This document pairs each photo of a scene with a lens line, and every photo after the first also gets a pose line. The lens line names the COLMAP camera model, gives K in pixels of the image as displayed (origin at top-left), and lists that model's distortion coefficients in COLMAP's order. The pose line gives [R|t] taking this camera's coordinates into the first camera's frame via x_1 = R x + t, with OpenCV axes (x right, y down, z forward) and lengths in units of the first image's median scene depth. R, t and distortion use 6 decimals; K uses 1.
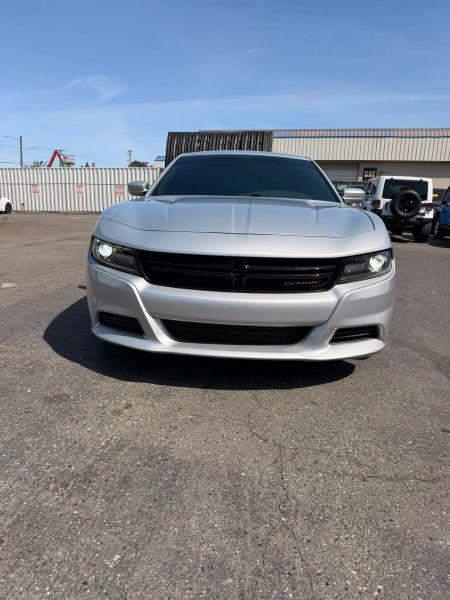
lens RADIAL K [[426.3, 0, 228.7], [0, 426.3, 297.8], [0, 0, 1]] dist [0.031232, -0.045476]
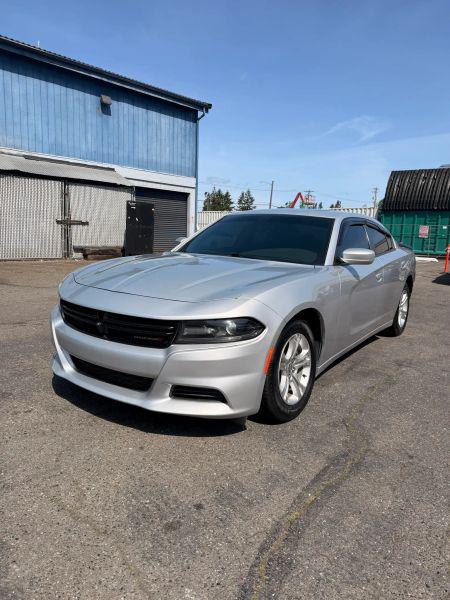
lens RADIAL K [[426.3, 0, 227.2], [0, 426.3, 304.6], [0, 0, 1]] dist [0.031232, -0.045476]
pose [[0.849447, 0.097864, -0.518519, 0.898366], [-0.132636, 0.990701, -0.030303, -0.112918], [0.510732, 0.094515, 0.854529, 0.126654]]
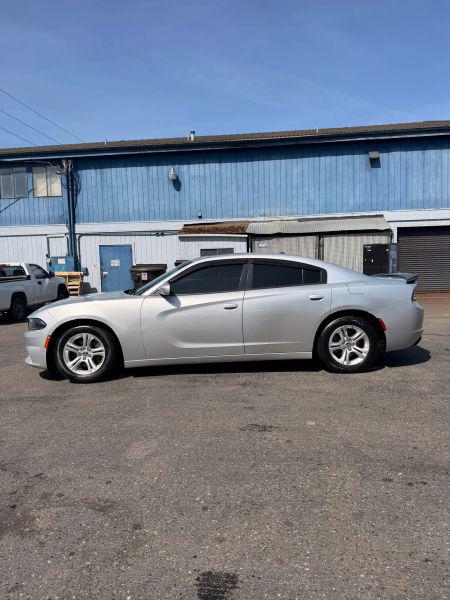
lens RADIAL K [[426.3, 0, 225.6], [0, 426.3, 309.1], [0, 0, 1]] dist [0.031232, -0.045476]
pose [[0.077207, 0.057310, -0.995367, 2.647897], [-0.185478, 0.981744, 0.042138, -0.442041], [0.979611, 0.181365, 0.086427, 1.781255]]
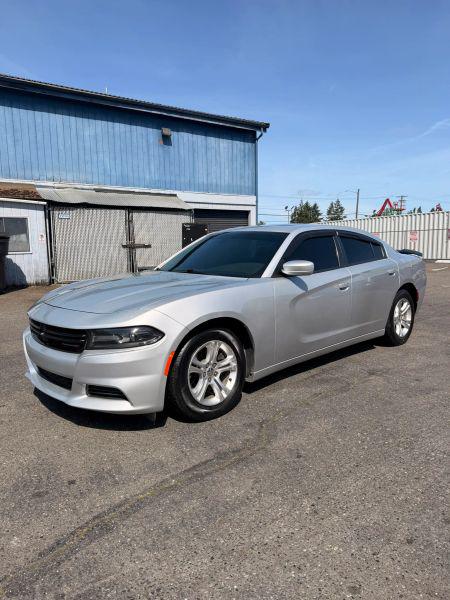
lens RADIAL K [[426.3, 0, 227.7], [0, 426.3, 303.1], [0, 0, 1]] dist [0.031232, -0.045476]
pose [[0.720590, 0.056642, -0.691044, 1.415171], [-0.116471, 0.992384, -0.040108, -0.165165], [0.683509, 0.109388, 0.721699, 0.330554]]
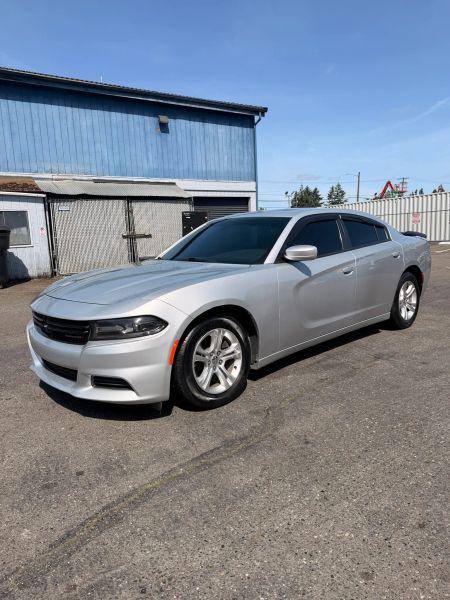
lens RADIAL K [[426.3, 0, 223.8], [0, 426.3, 301.6], [0, 0, 1]] dist [0.031232, -0.045476]
pose [[0.712201, 0.054554, -0.699853, 1.402449], [-0.090443, 0.995797, -0.014415, -0.163348], [0.696125, 0.073563, 0.714141, 0.339300]]
